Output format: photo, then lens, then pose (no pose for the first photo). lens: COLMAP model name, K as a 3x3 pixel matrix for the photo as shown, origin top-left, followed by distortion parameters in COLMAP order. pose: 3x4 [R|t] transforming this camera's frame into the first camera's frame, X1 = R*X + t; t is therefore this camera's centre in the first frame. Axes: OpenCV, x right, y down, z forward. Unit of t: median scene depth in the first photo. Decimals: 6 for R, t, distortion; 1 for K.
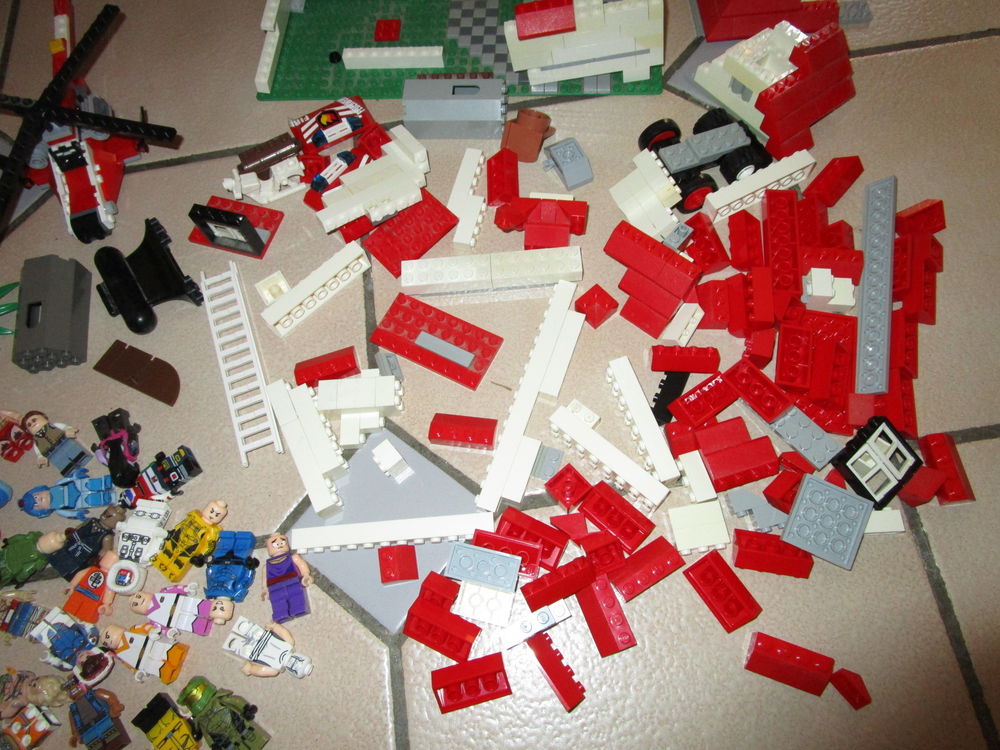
lens RADIAL K [[714.4, 0, 500.4], [0, 714.4, 369.9], [0, 0, 1]] dist [-0.008854, -0.008130]
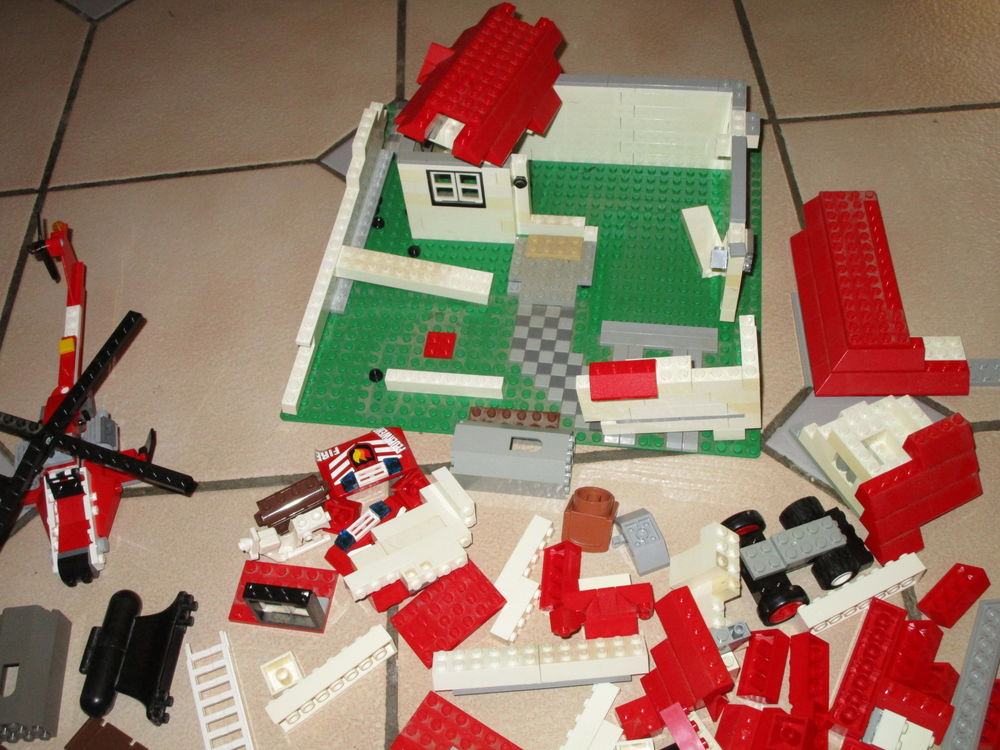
lens RADIAL K [[1079.0, 0, 501.2], [0, 1079.0, 380.2], [0, 0, 1]] dist [-0.094192, 0.000000]
pose [[0.995946, 0.072010, -0.053913, -0.015087], [-0.081690, 0.974953, -0.206866, -0.203377], [0.037666, 0.210431, 0.976883, -0.284342]]
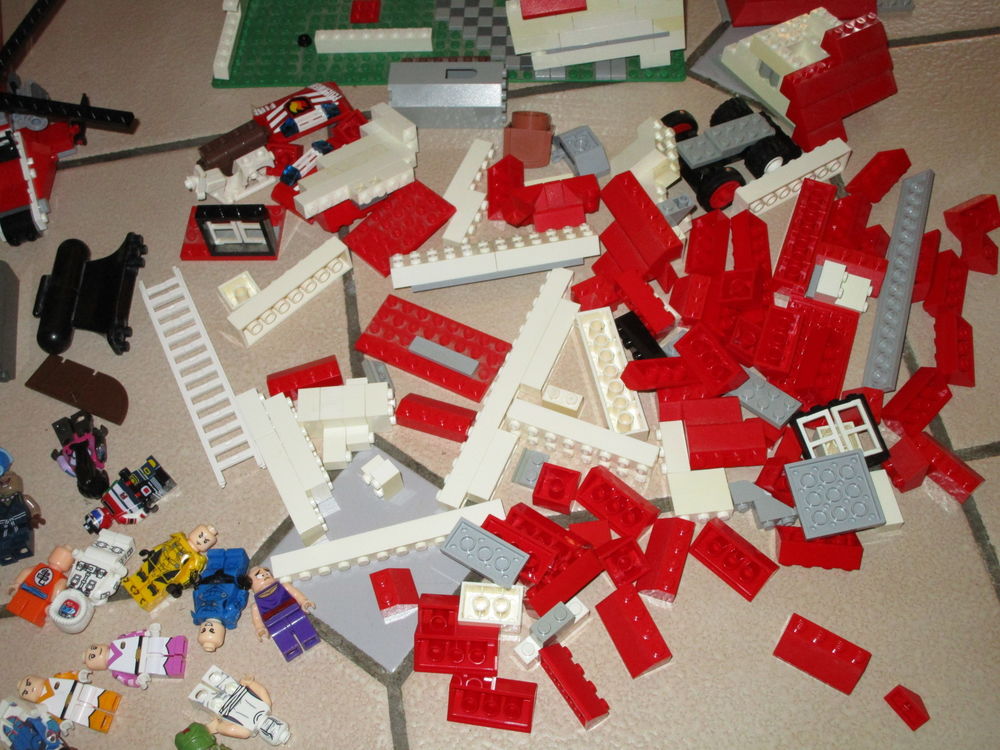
lens RADIAL K [[1079.0, 0, 507.7], [0, 1079.0, 378.1], [0, 0, 1]] dist [-0.094192, 0.000000]
pose [[0.999001, -0.005386, 0.044368, -0.053759], [0.011293, 0.990921, -0.133971, 0.156729], [-0.043244, 0.134338, 0.989992, -0.253786]]
